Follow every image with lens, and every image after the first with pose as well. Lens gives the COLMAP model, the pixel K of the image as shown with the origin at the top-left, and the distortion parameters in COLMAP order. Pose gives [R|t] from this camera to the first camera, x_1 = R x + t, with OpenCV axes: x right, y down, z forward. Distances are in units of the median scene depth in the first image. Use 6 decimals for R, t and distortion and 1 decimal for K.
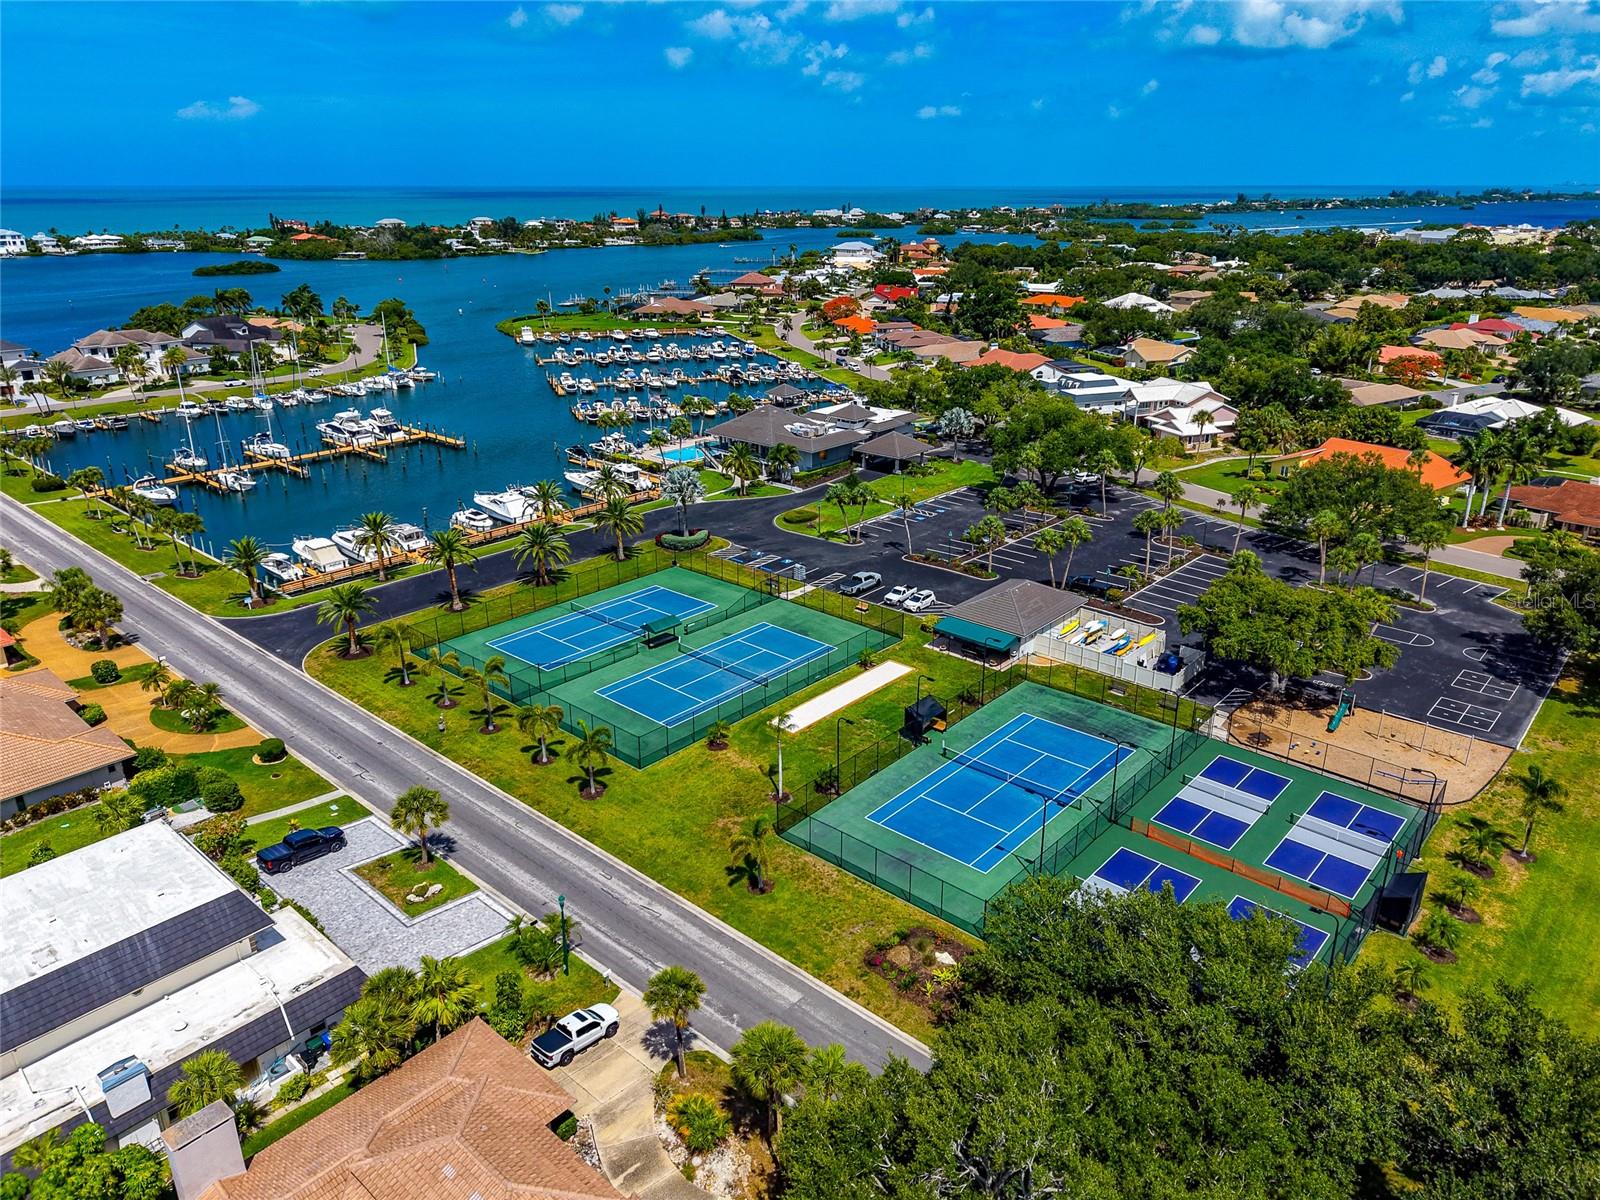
lens RADIAL K [[1063.5, 0, 807.1], [0, 1063.5, 601.9], [0, 0, 1]] dist [0.047944, -0.055292]
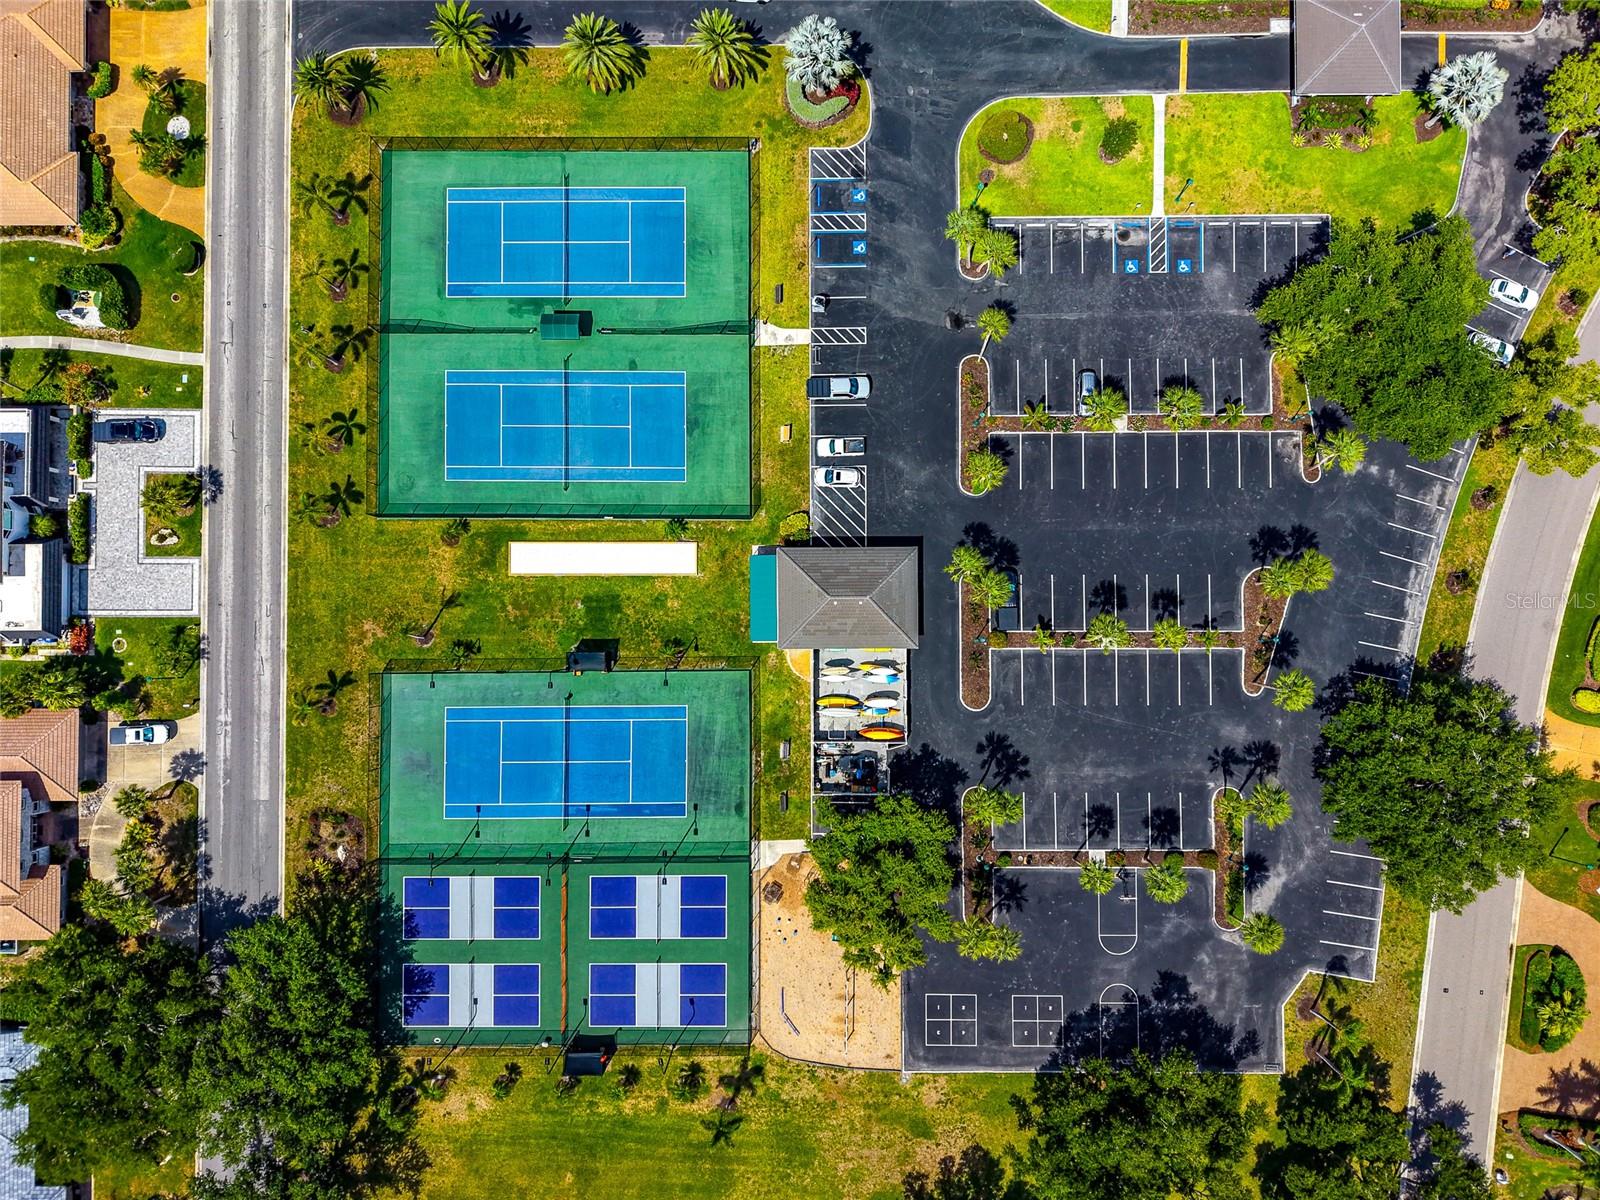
lens RADIAL K [[1063.5, 0, 807.1], [0, 1063.5, 601.9], [0, 0, 1]] dist [0.047944, -0.055292]
pose [[0.663330, 0.747938, -0.024107, 0.212578], [-0.267123, 0.266752, 0.926007, -0.864326], [0.699027, -0.607809, 0.376737, 0.686588]]
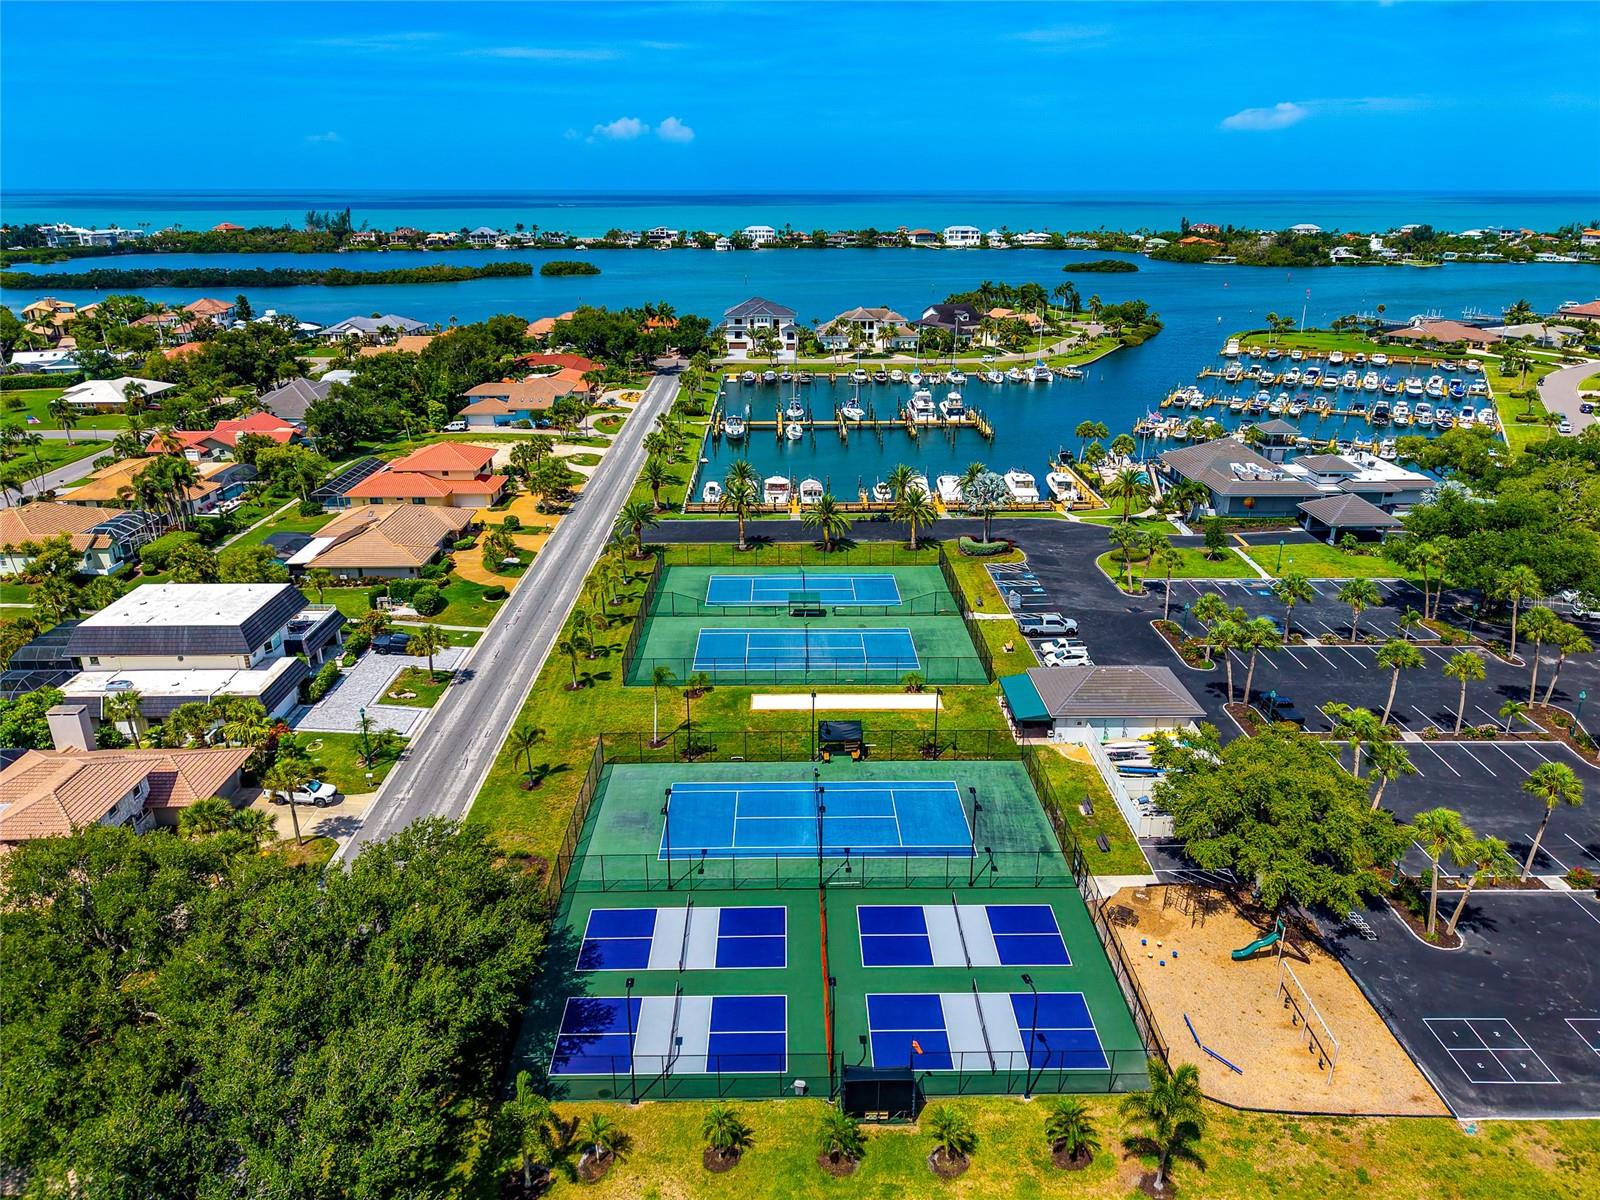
lens RADIAL K [[1063.5, 0, 807.1], [0, 1063.5, 601.9], [0, 0, 1]] dist [0.047944, -0.055292]
pose [[0.677285, 0.266941, -0.685586, 0.639745], [-0.269552, 0.957093, 0.106367, -0.095142], [0.684563, 0.112760, 0.720179, 0.227803]]
